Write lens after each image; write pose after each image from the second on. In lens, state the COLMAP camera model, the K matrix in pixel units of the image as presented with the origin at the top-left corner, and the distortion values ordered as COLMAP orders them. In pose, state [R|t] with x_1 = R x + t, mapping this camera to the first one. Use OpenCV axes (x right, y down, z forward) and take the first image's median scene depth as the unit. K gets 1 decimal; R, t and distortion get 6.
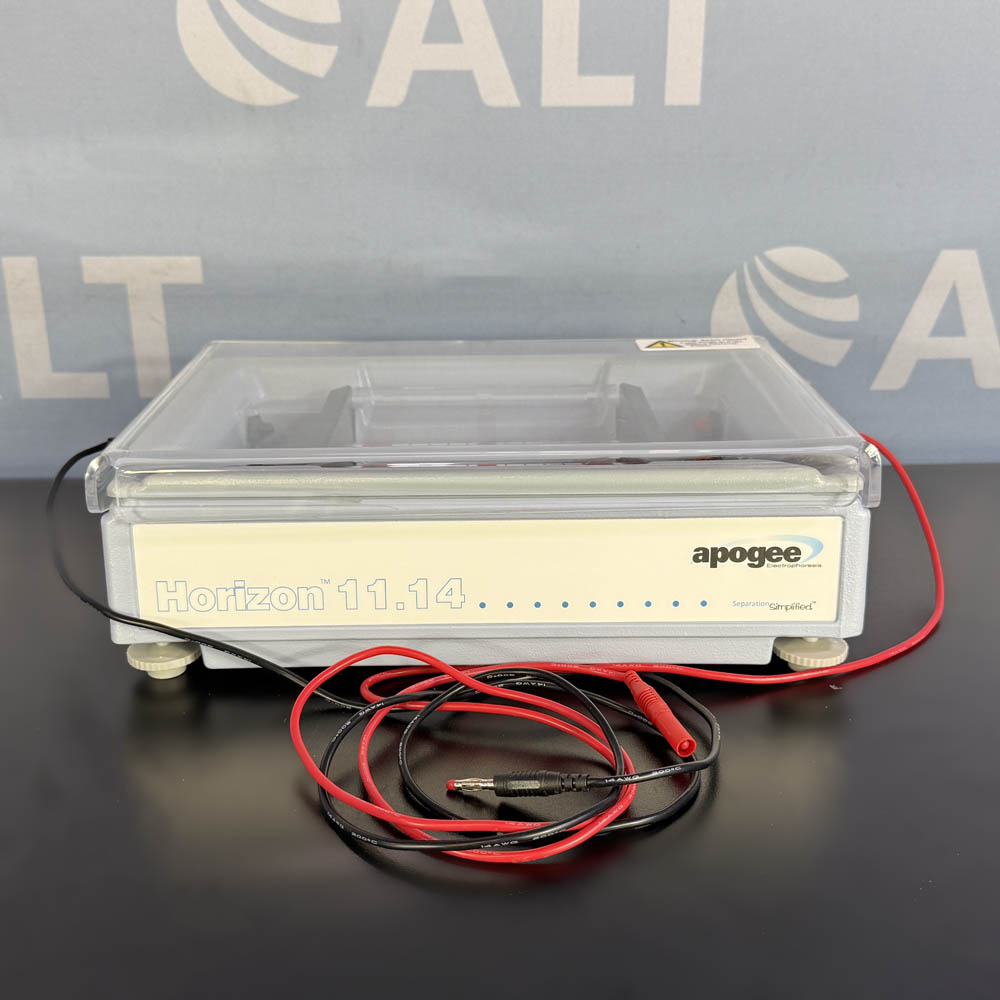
lens RADIAL K [[1251.1, 0, 477.1], [0, 1251.1, 499.1], [0, 0, 1]] dist [0.126366, 0.012039]
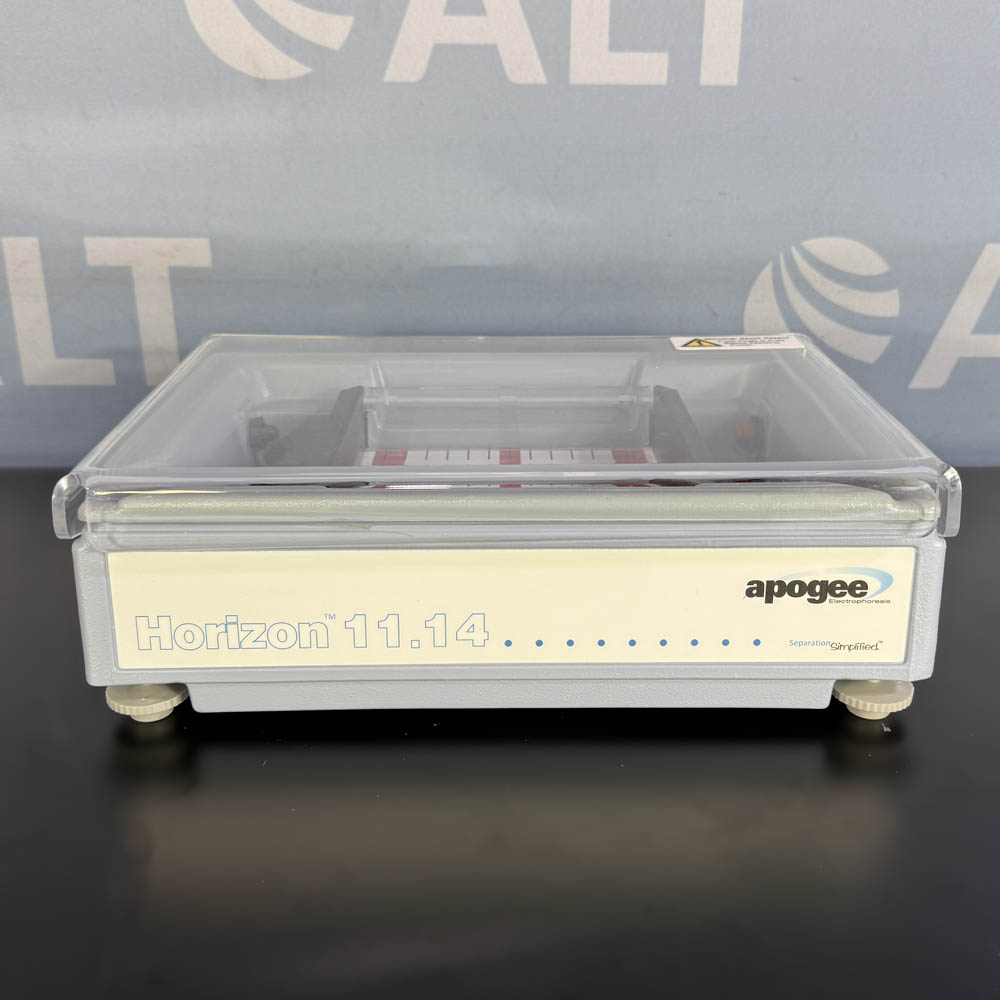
lens RADIAL K [[1179.2, 0, 517.0], [0, 1179.2, 489.3], [0, 0, 1]] dist [0.125131, -0.020724]
pose [[0.999722, 0.005391, 0.022958, -0.009036], [-0.005800, 0.999825, 0.017758, -0.038266], [-0.022858, -0.017886, 0.999579, 0.162036]]
